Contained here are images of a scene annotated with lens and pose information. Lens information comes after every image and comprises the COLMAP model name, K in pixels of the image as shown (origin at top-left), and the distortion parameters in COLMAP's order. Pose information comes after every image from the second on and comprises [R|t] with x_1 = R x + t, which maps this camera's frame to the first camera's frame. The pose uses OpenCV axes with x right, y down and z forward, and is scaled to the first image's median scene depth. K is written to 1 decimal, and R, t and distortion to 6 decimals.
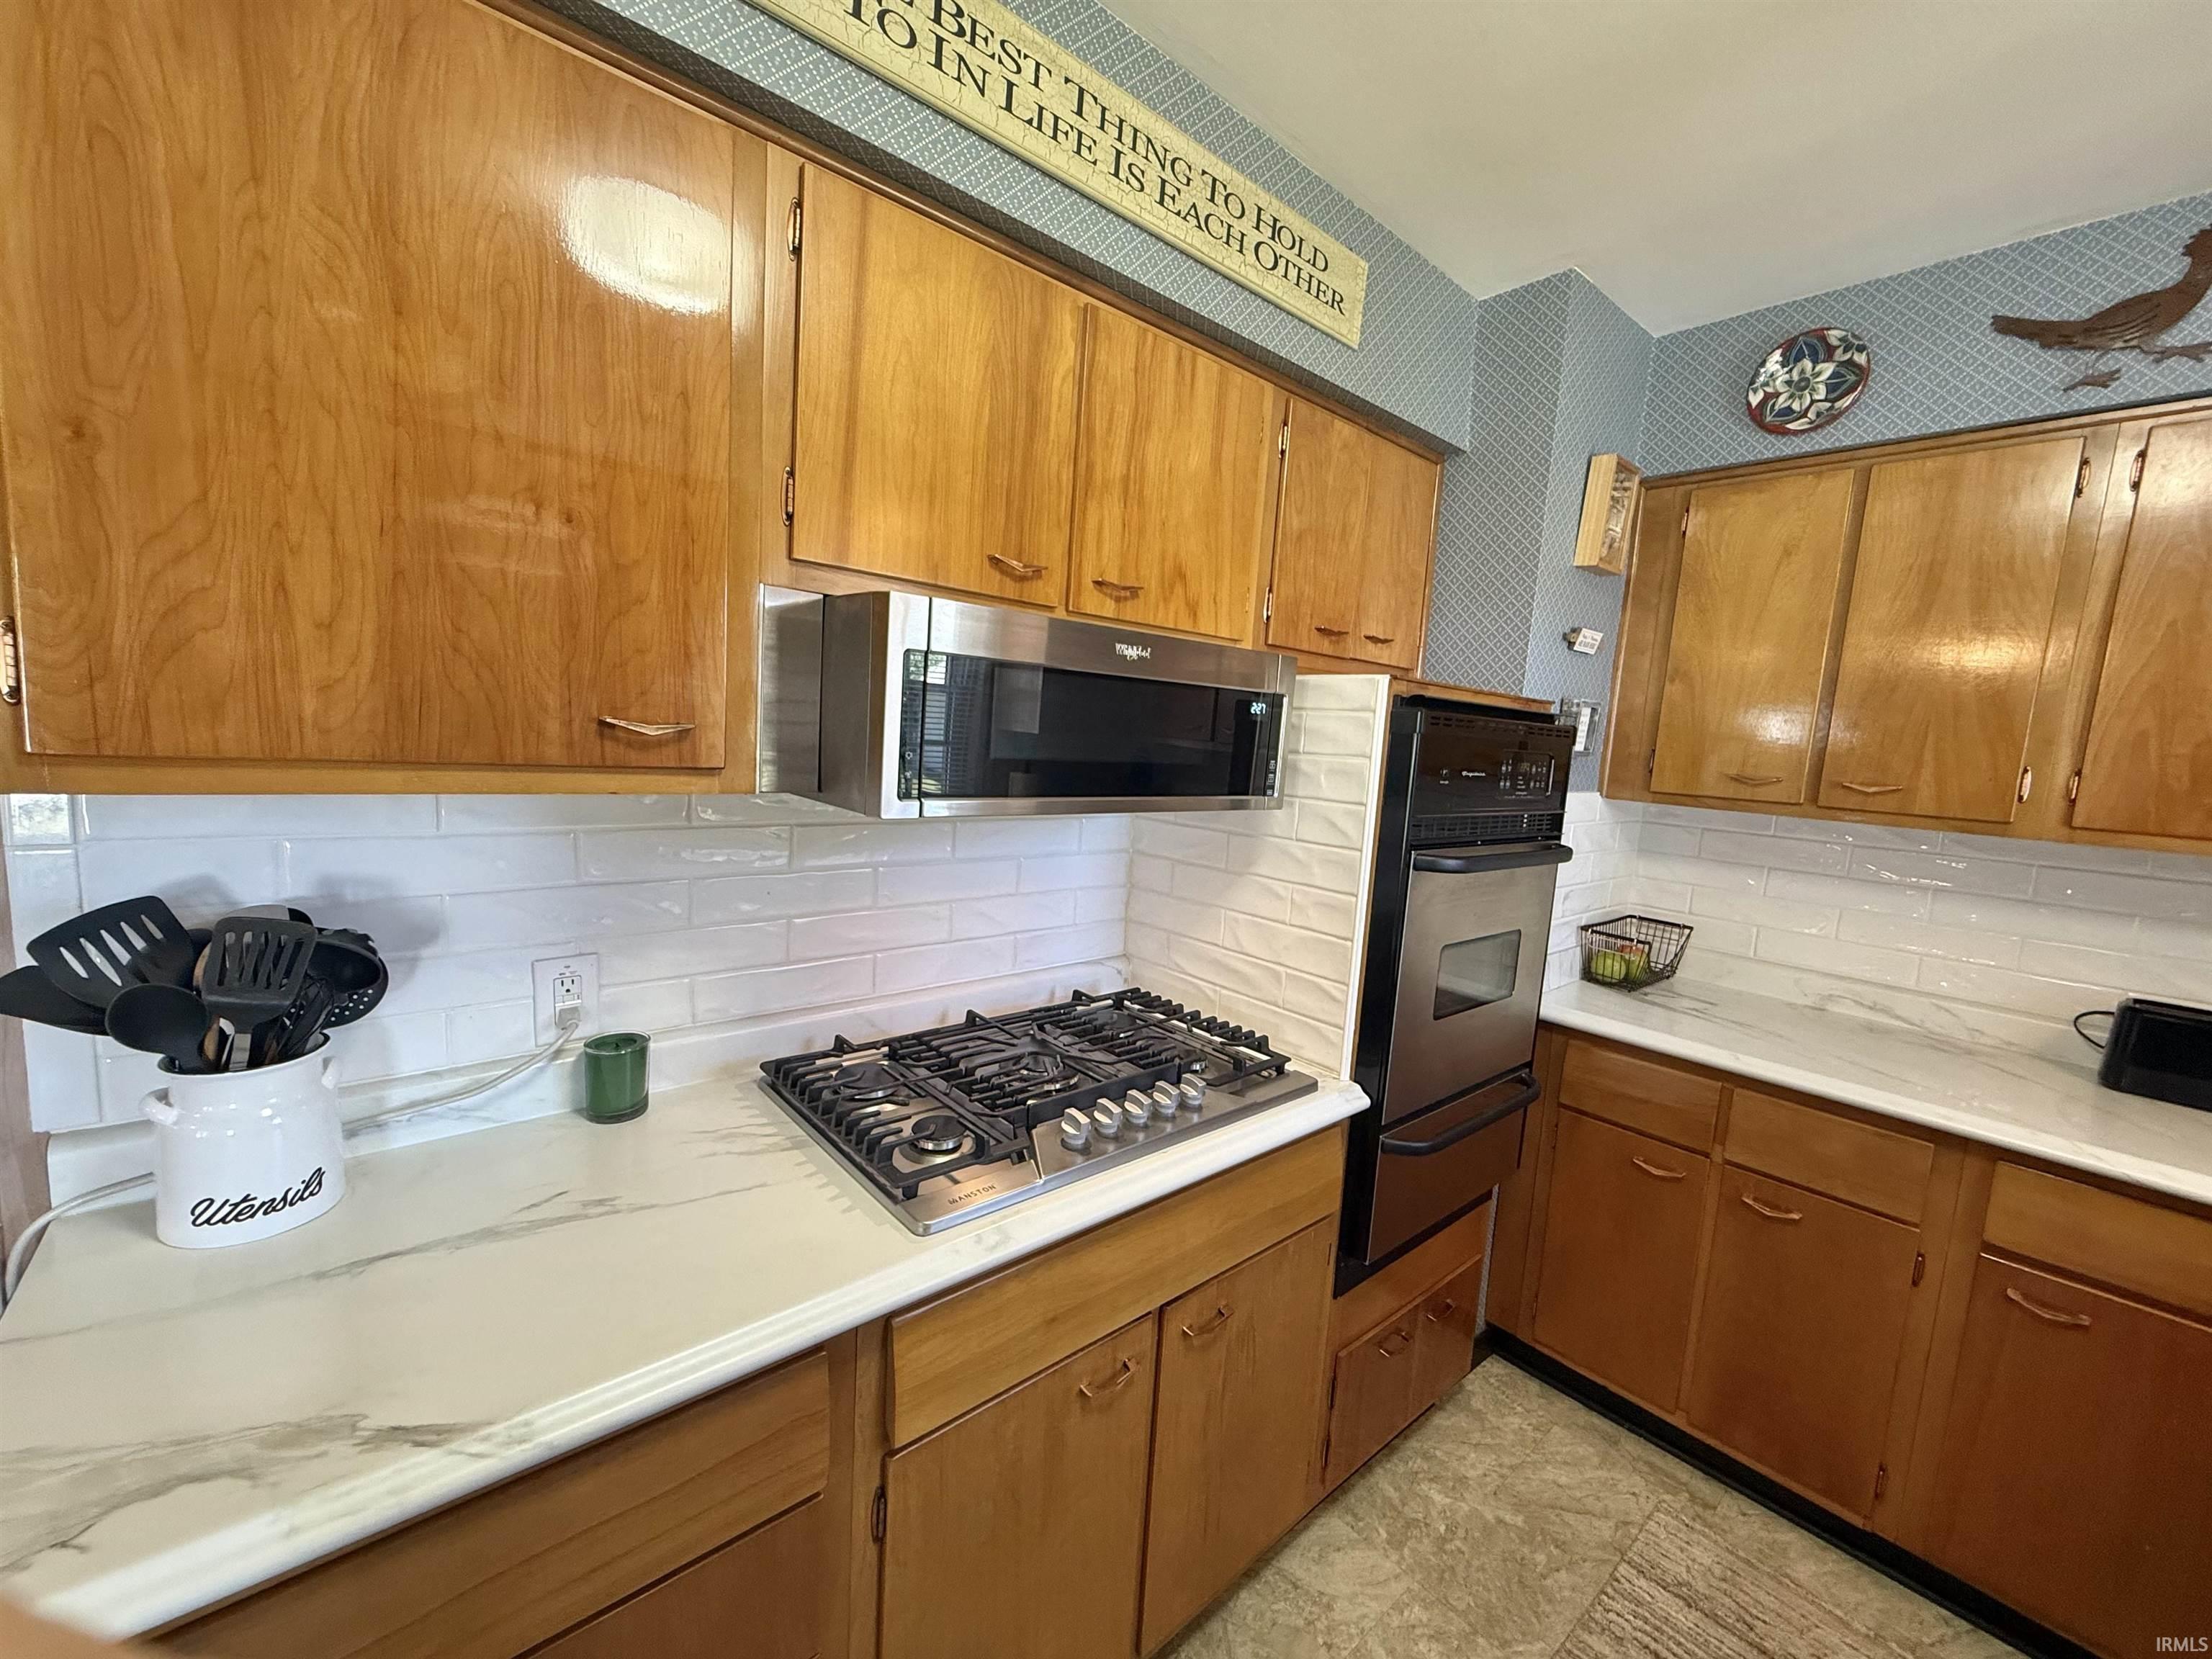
lens RADIAL K [[876.0, 0, 1099.1], [0, 876.0, 834.7], [0, 0, 1]] dist [0.002359, -0.001096]
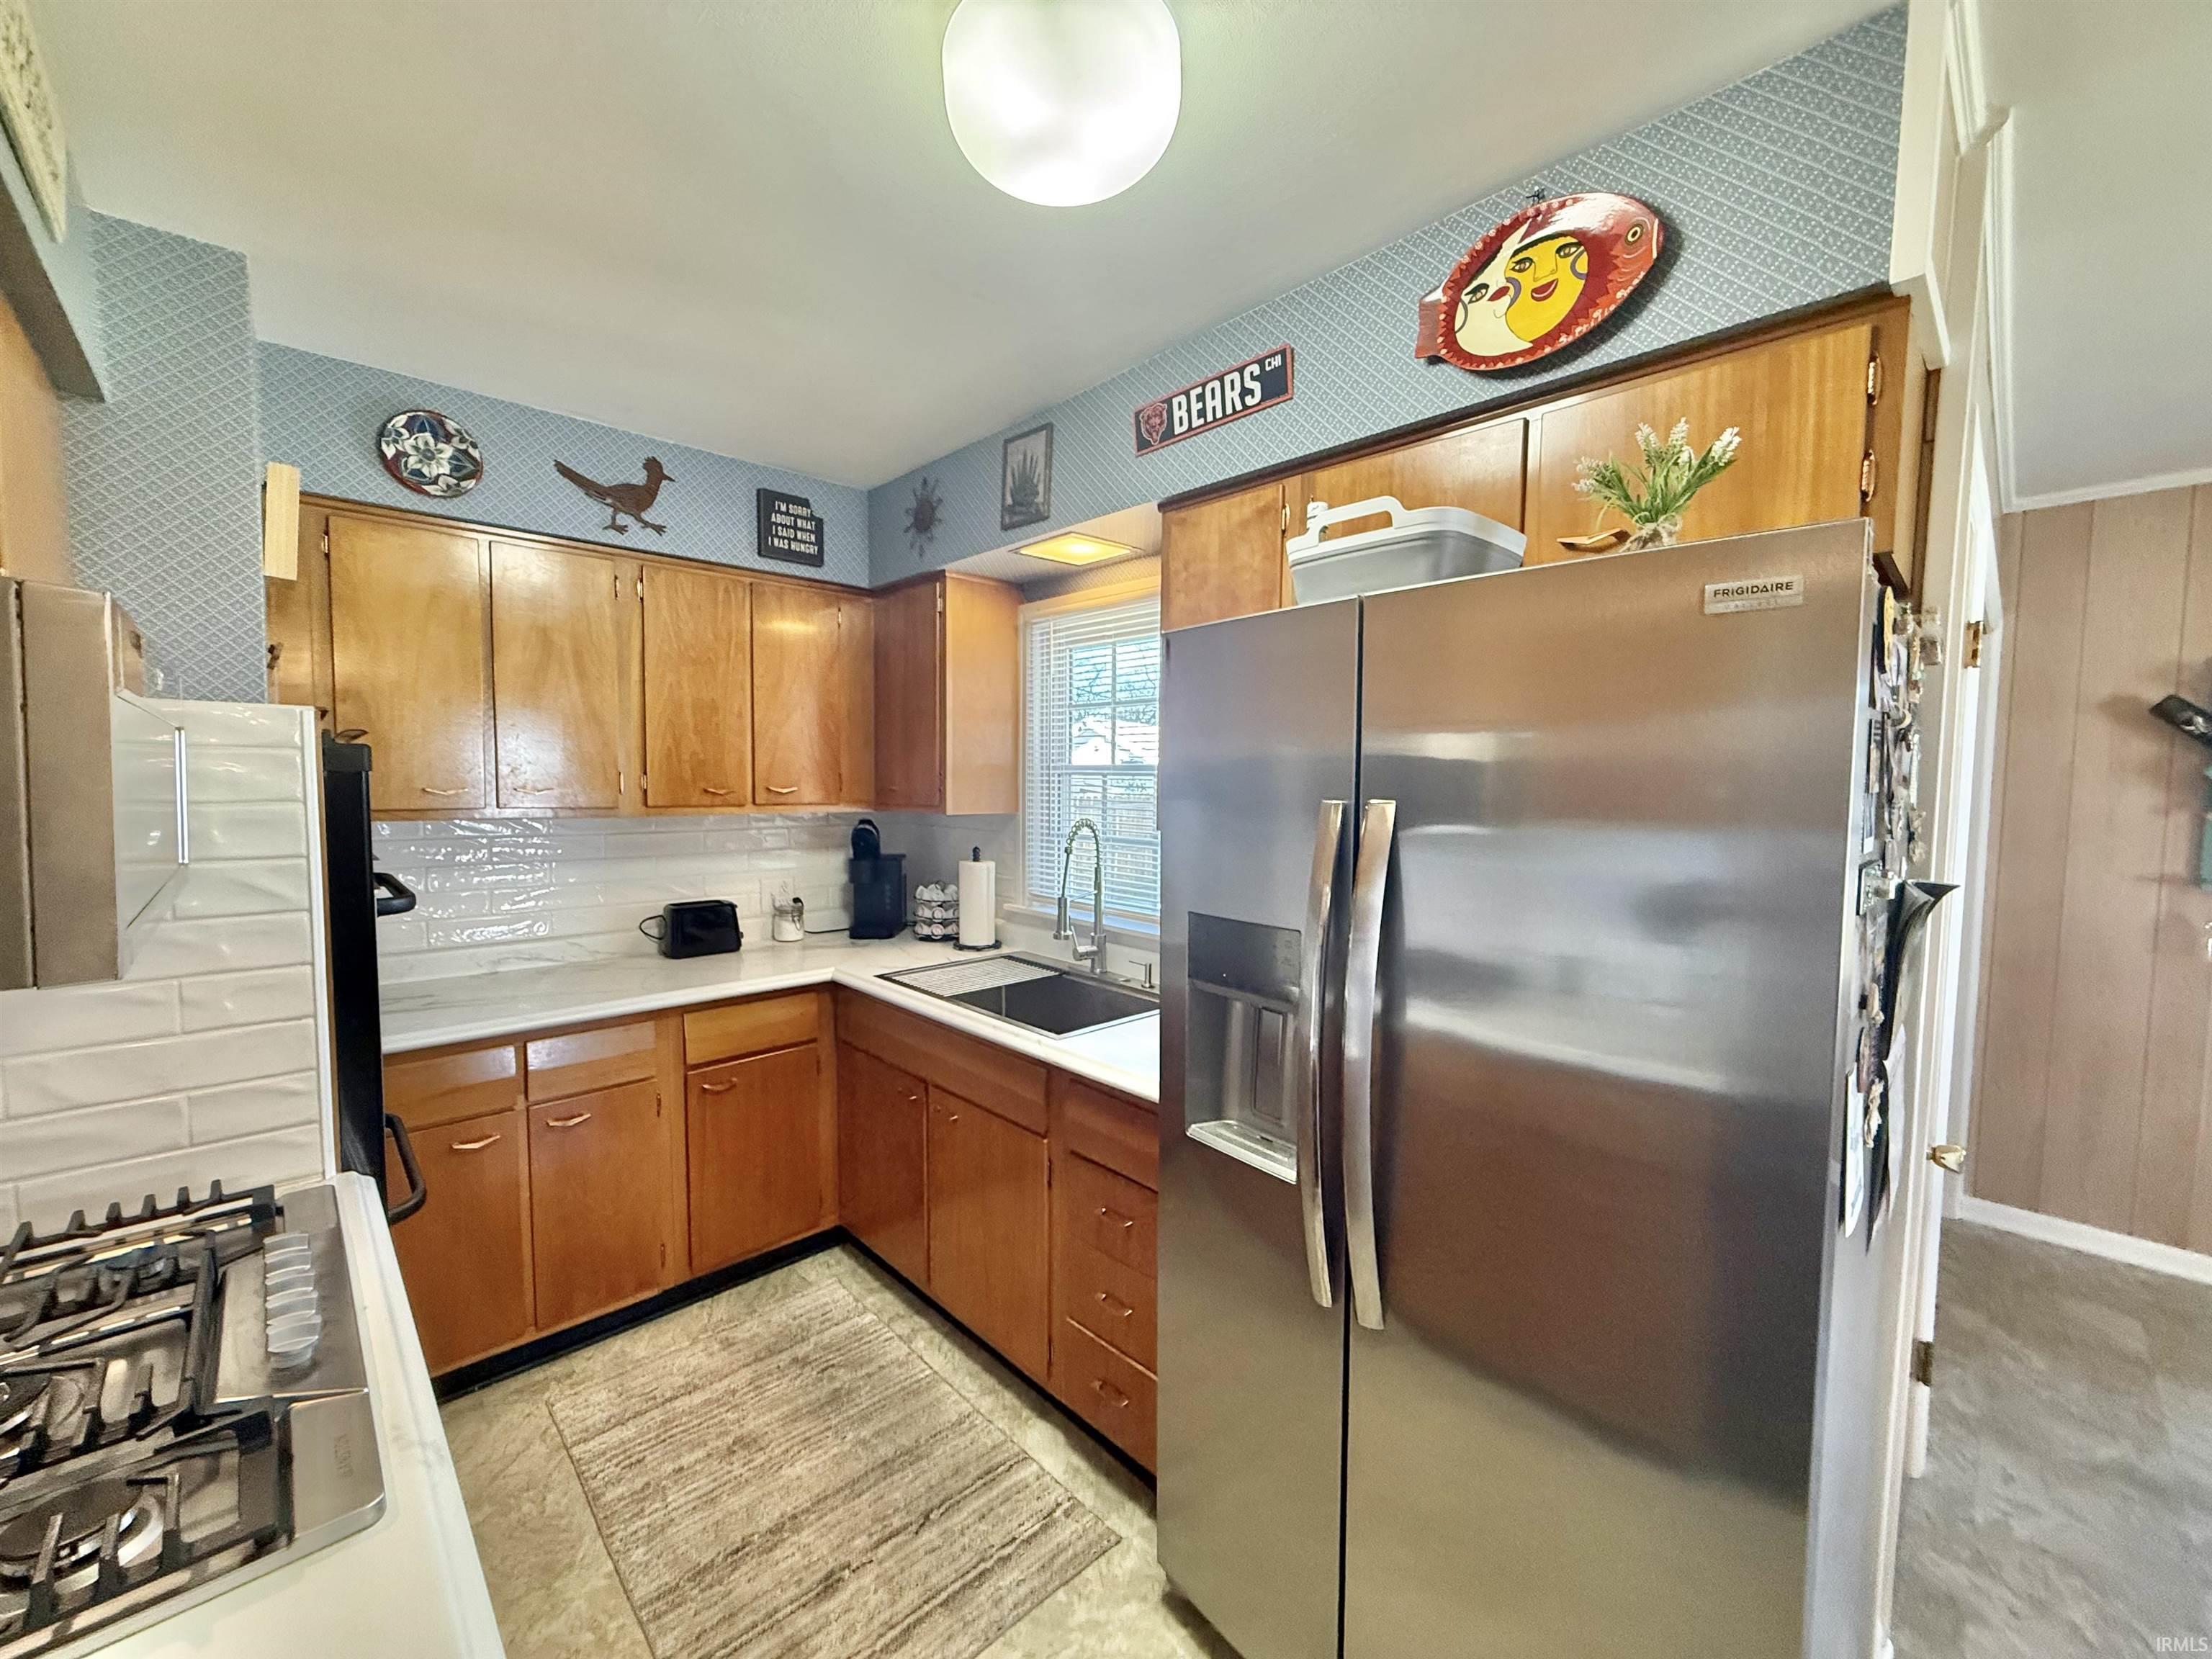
lens RADIAL K [[876.0, 0, 1101.9], [0, 876.0, 830.9], [0, 0, 1]] dist [0.002359, -0.001096]
pose [[-0.046345, -0.120525, 0.991628, -0.576498], [0.108274, 0.986240, 0.124930, -0.081143], [-0.993040, 0.113158, -0.032658, 0.247459]]
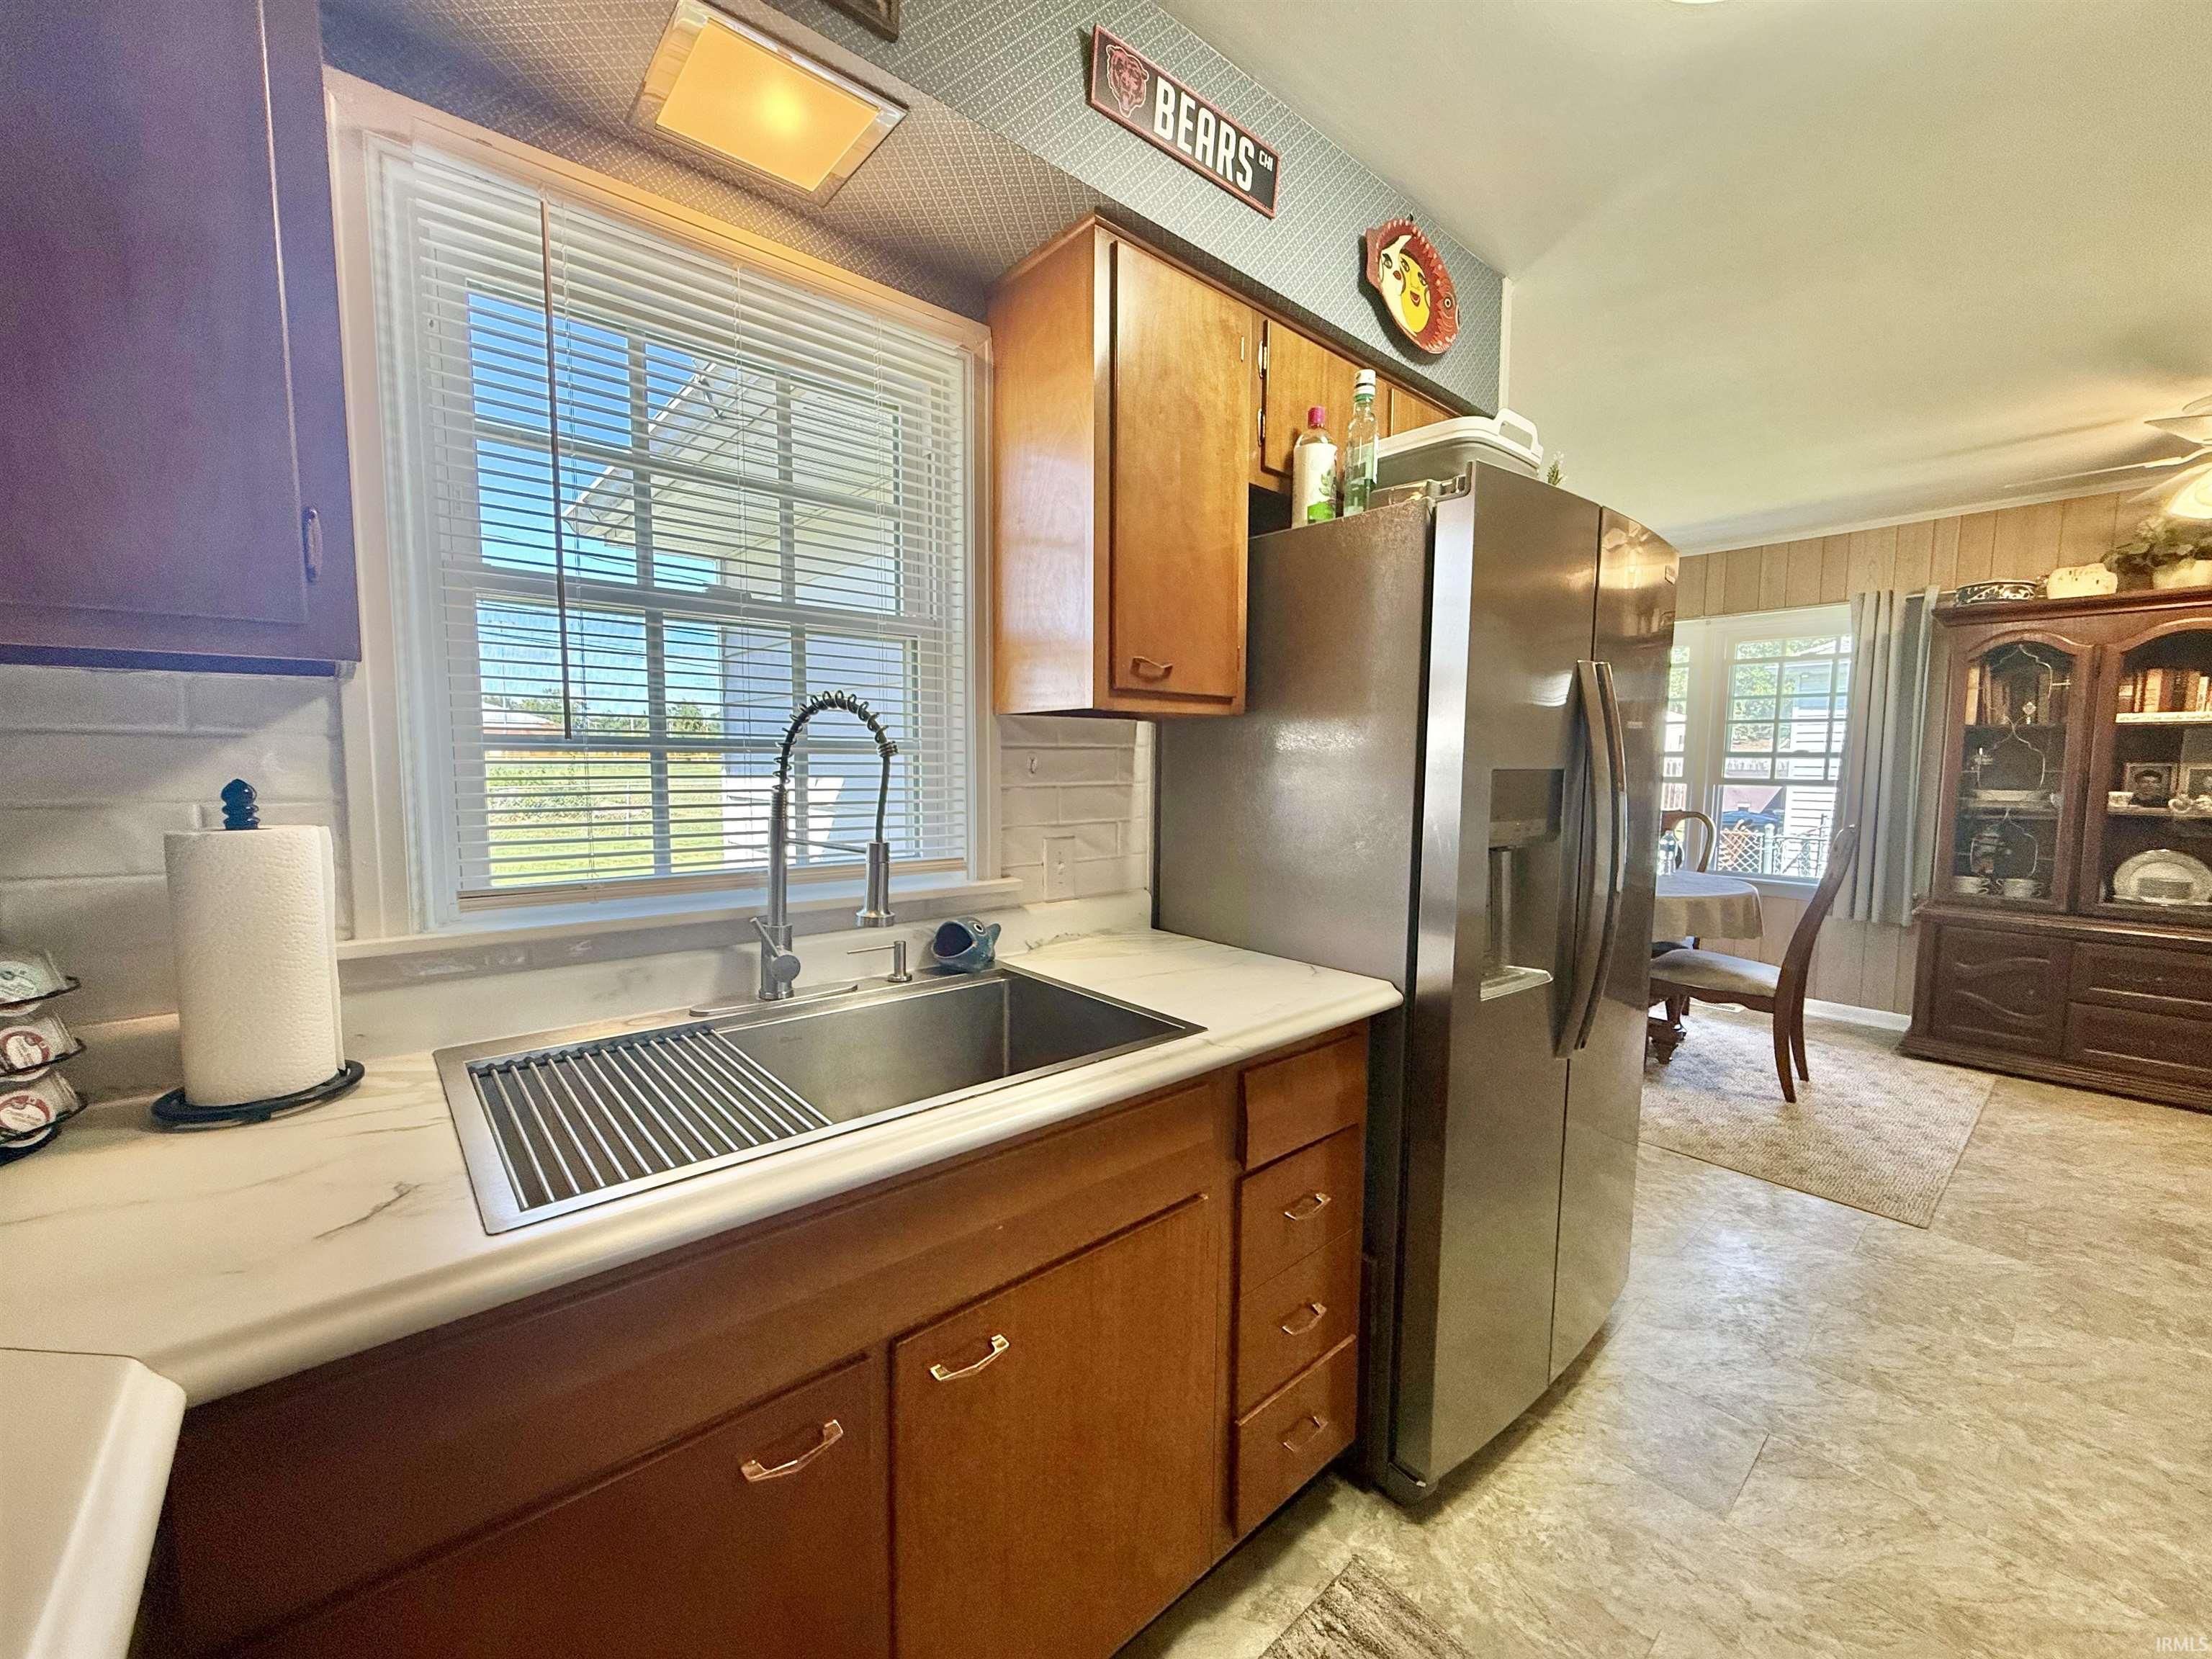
lens RADIAL K [[876.0, 0, 1099.9], [0, 876.0, 831.5], [0, 0, 1]] dist [0.002359, -0.001096]
pose [[-0.997864, -0.064943, -0.007022, 0.806073], [-0.065019, 0.977146, 0.202380, 0.042283], [-0.006281, 0.202405, -0.979282, 1.073948]]
